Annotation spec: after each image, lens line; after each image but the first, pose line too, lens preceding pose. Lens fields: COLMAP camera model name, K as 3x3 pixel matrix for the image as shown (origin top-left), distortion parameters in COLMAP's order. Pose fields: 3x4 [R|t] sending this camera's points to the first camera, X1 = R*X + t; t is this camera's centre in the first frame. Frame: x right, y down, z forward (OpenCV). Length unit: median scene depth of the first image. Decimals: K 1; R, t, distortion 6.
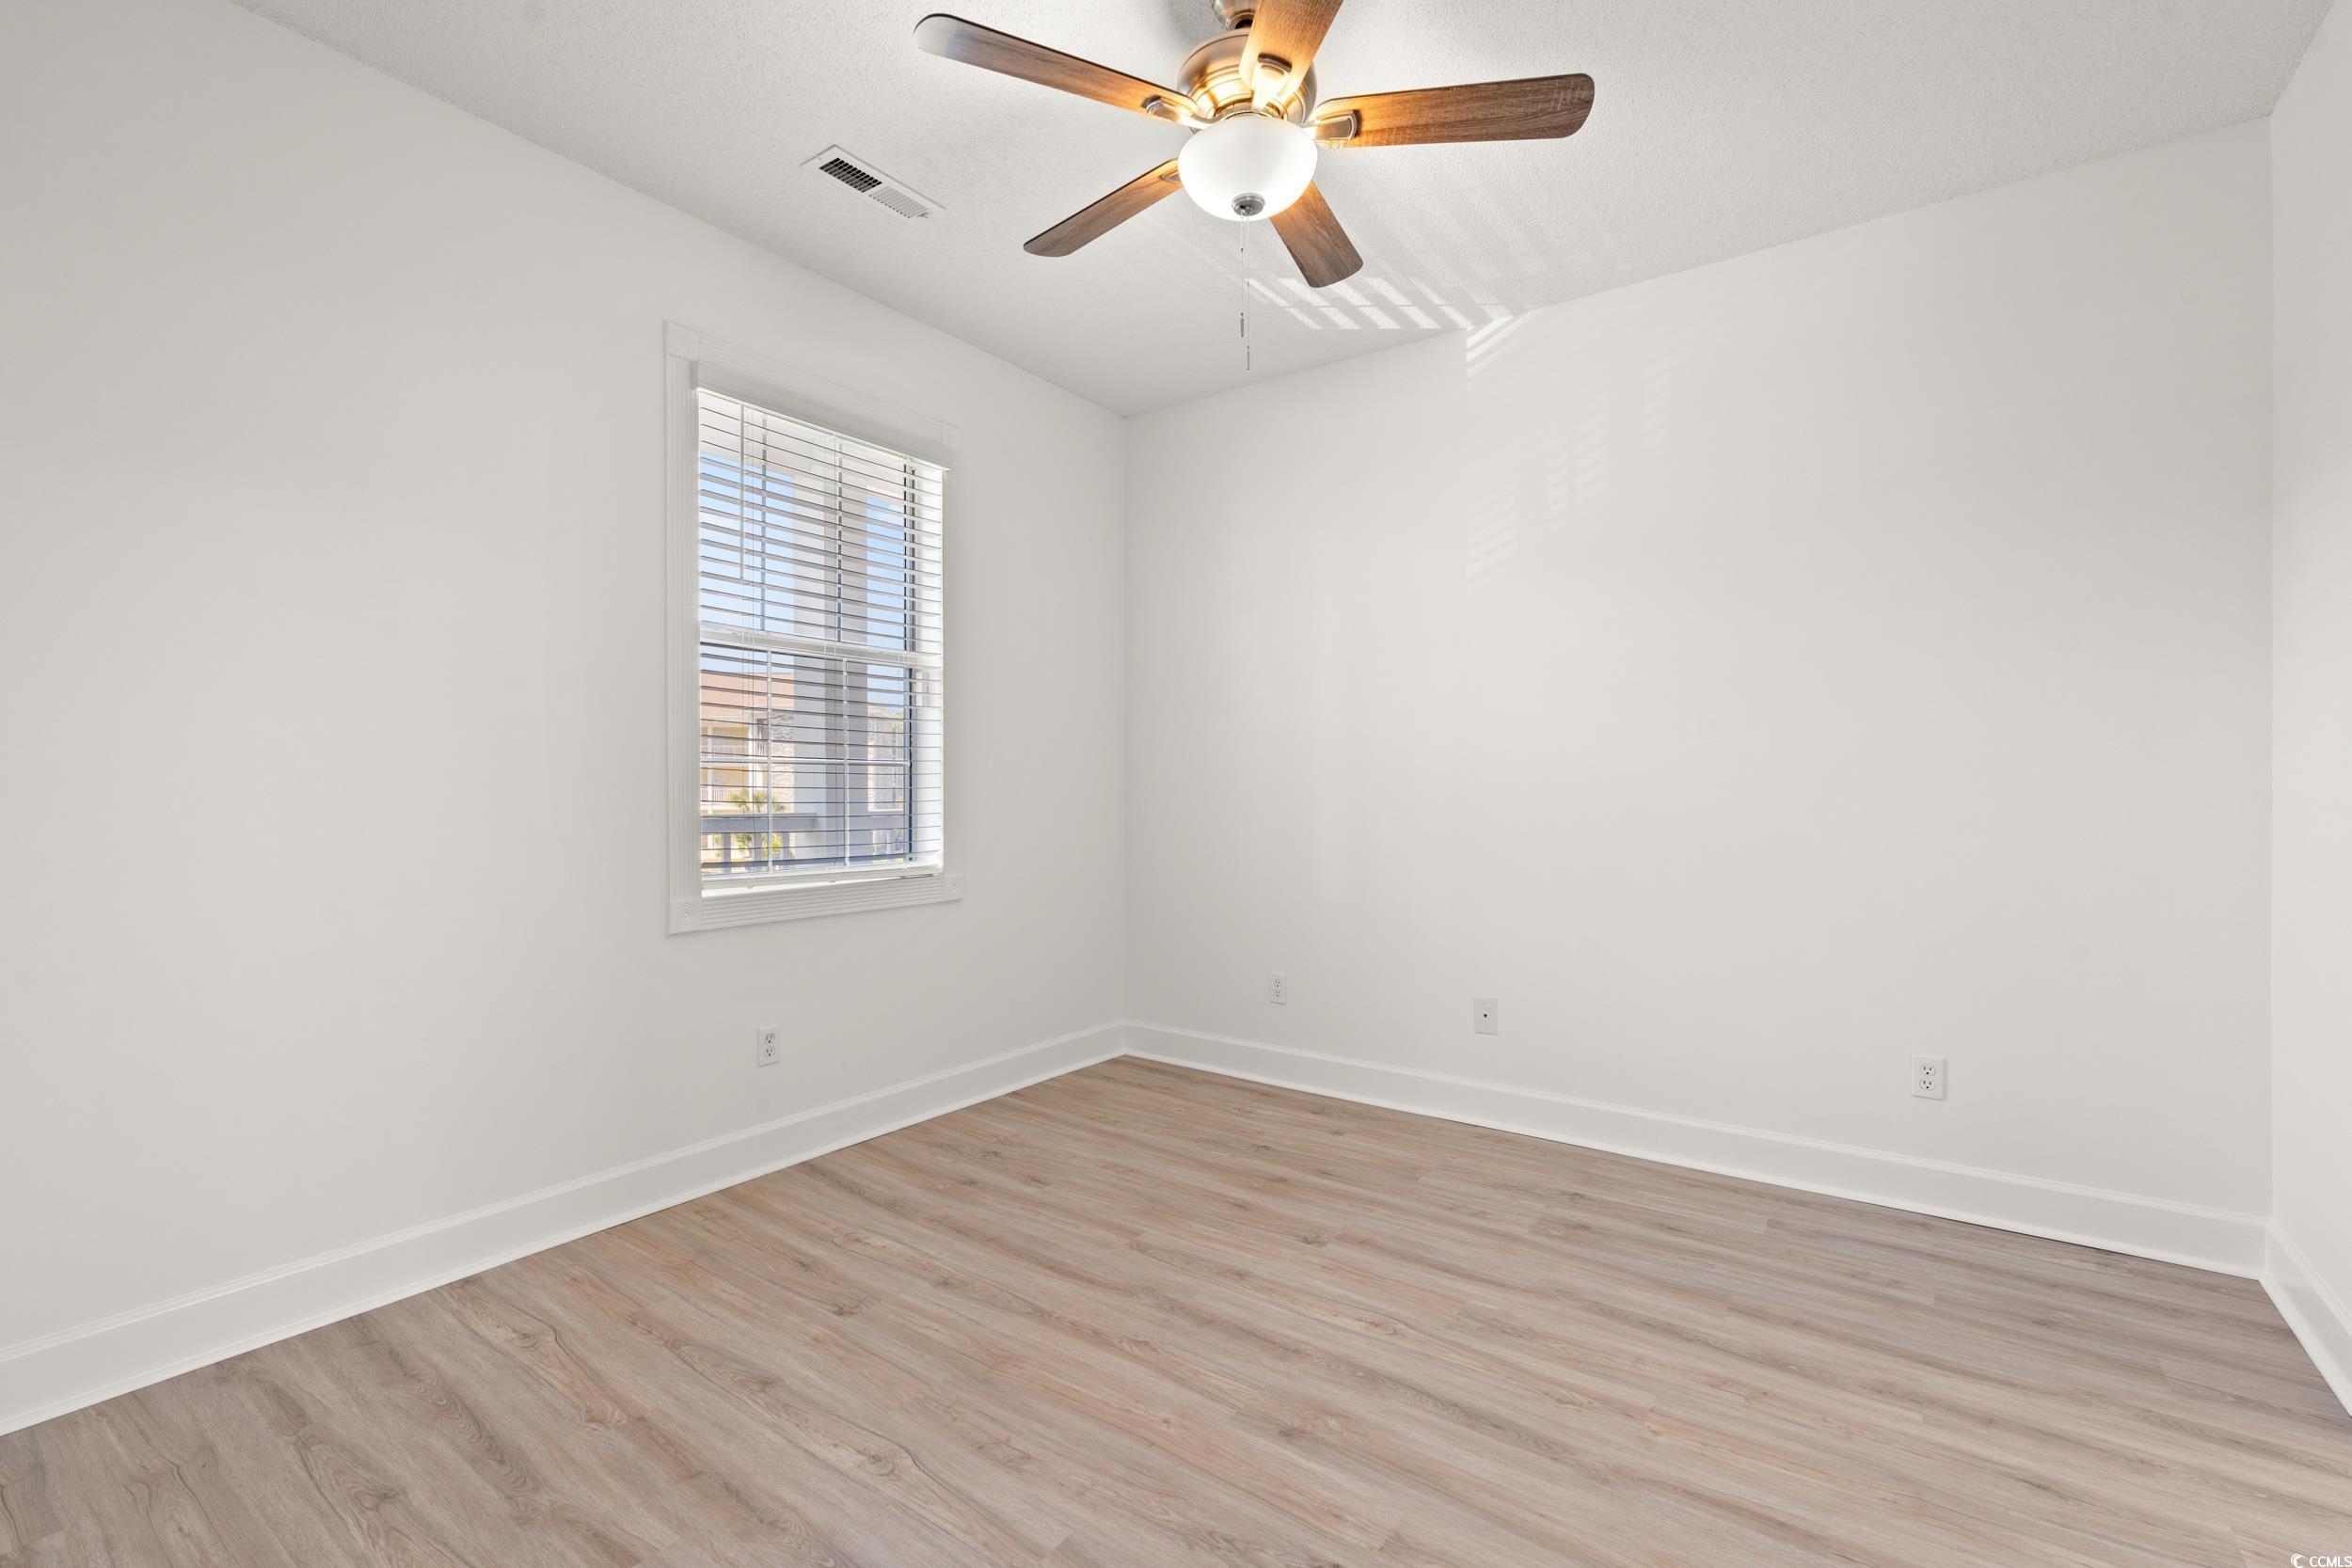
lens RADIAL K [[1028.8, 0, 1172.0], [0, 1028.8, 779.5], [0, 0, 1]] dist [-0.011961, 0.003817]
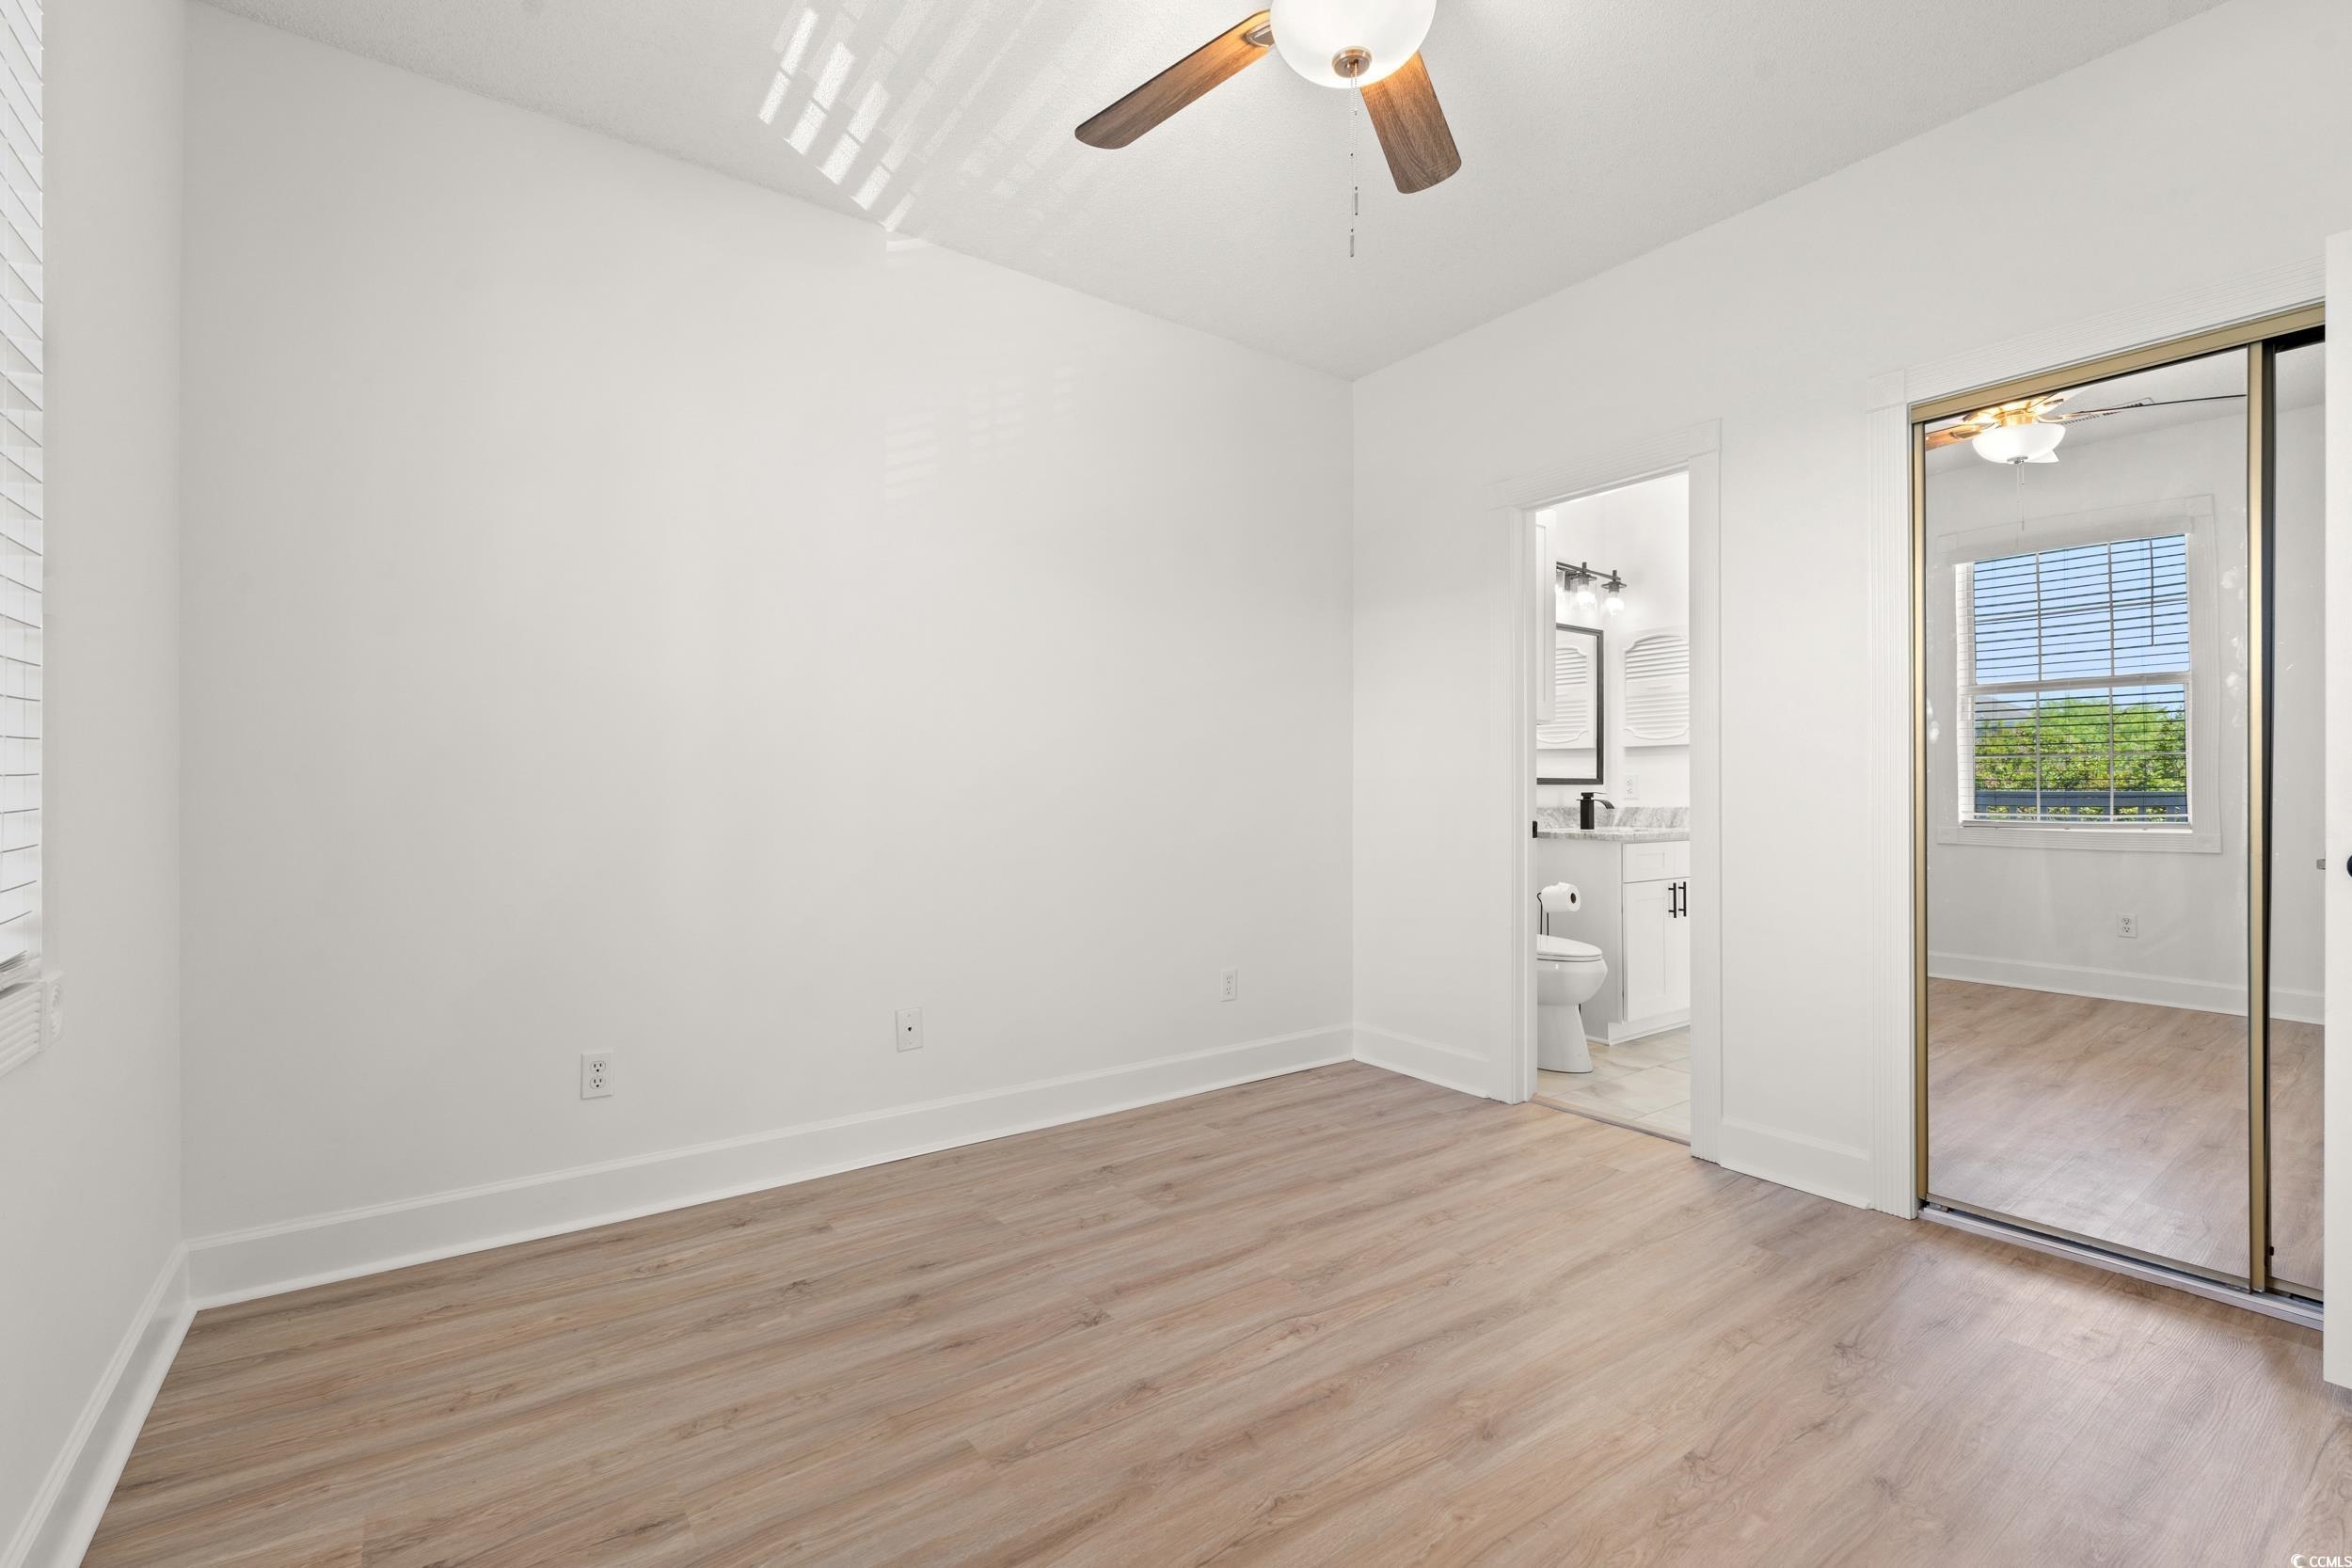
lens RADIAL K [[1028.8, 0, 1180.3], [0, 1028.8, 784.3], [0, 0, 1]] dist [-0.011961, 0.003817]
pose [[0.305549, 0.002540, 0.952173, -0.607190], [-0.001469, 0.999997, -0.002197, 0.031867], [-0.952175, -0.000727, 0.305552, 0.688153]]
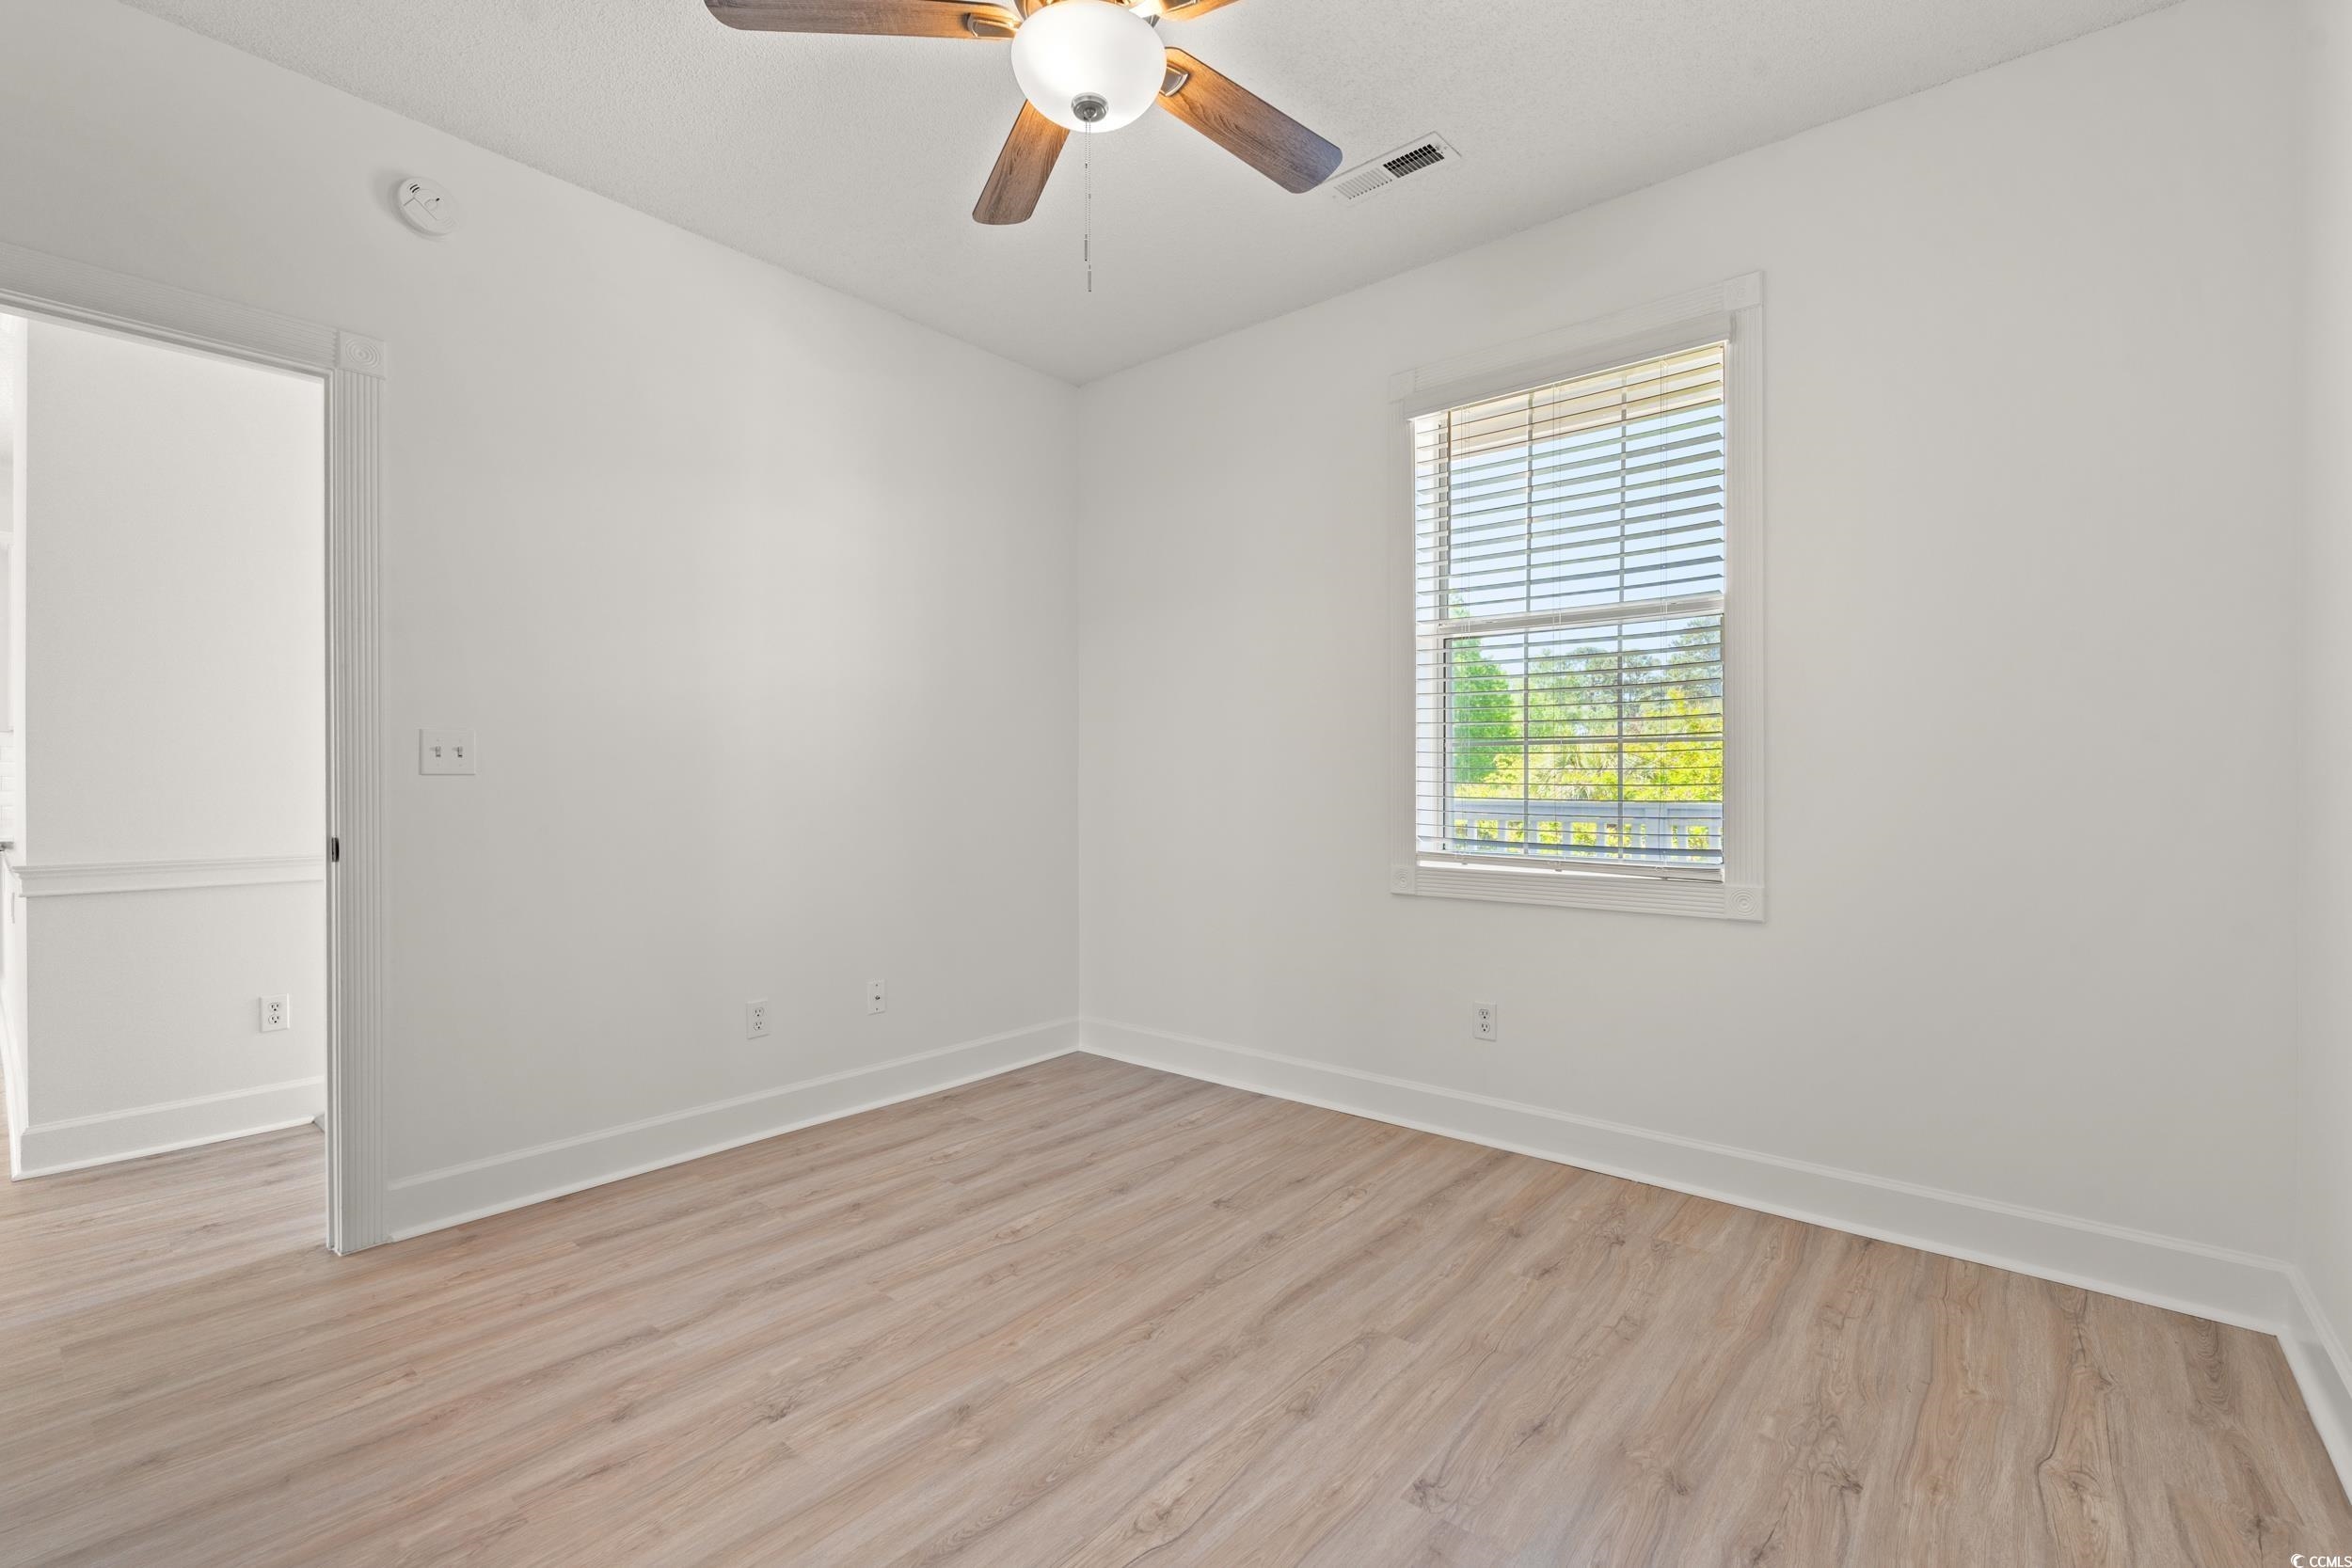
lens RADIAL K [[1028.8, 0, 1178.8], [0, 1028.8, 781.9], [0, 0, 1]] dist [-0.011961, 0.003817]
pose [[-0.071562, -0.001762, -0.997435, 0.757506], [0.001201, 0.999998, -0.001852, 0.025926], [0.997435, -0.001330, -0.071560, 0.895435]]
